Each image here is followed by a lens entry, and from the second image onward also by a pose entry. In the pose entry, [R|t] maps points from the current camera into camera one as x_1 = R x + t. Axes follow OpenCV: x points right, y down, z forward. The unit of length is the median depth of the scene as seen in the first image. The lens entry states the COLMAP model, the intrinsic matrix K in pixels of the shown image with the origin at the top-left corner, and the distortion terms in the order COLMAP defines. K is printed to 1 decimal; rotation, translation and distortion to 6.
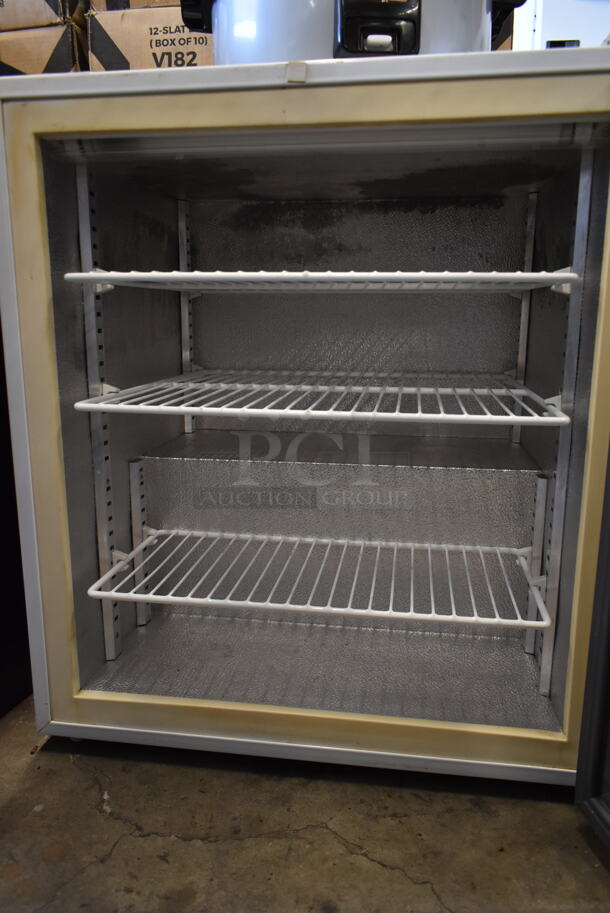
lens RADIAL K [[702.2, 0, 304.5], [0, 702.2, 456.8], [0, 0, 1]] dist [-0.015109, 0.006891]
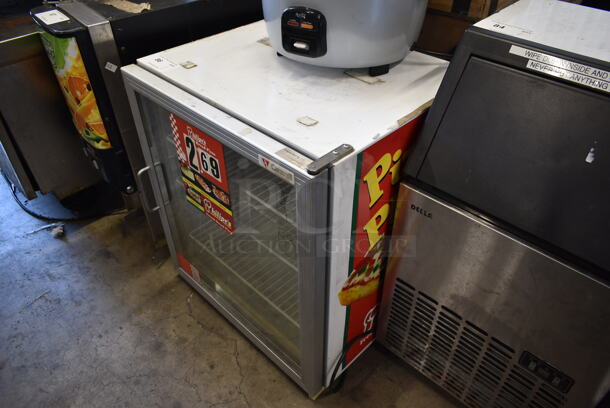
lens RADIAL K [[469.1, 0, 307.4], [0, 469.1, 205.3], [0, 0, 1]] dist [-0.015109, 0.006891]
pose [[0.809621, 0.365752, -0.459063, 0.975570], [-0.112160, 0.864106, 0.490653, -0.964919], [0.576137, -0.345755, 0.740621, -0.068505]]
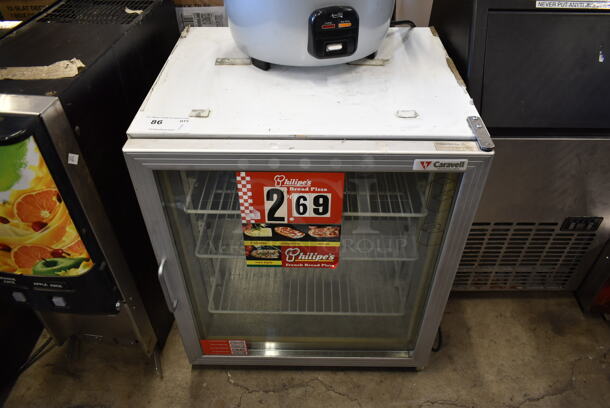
lens RADIAL K [[469.1, 0, 308.1], [0, 469.1, 203.9], [0, 0, 1]] dist [-0.015109, 0.006891]
pose [[0.990051, -0.092923, 0.105666, -0.134910], [0.029254, 0.870455, 0.491379, -0.953677], [-0.137638, -0.483398, 0.864513, -0.219331]]
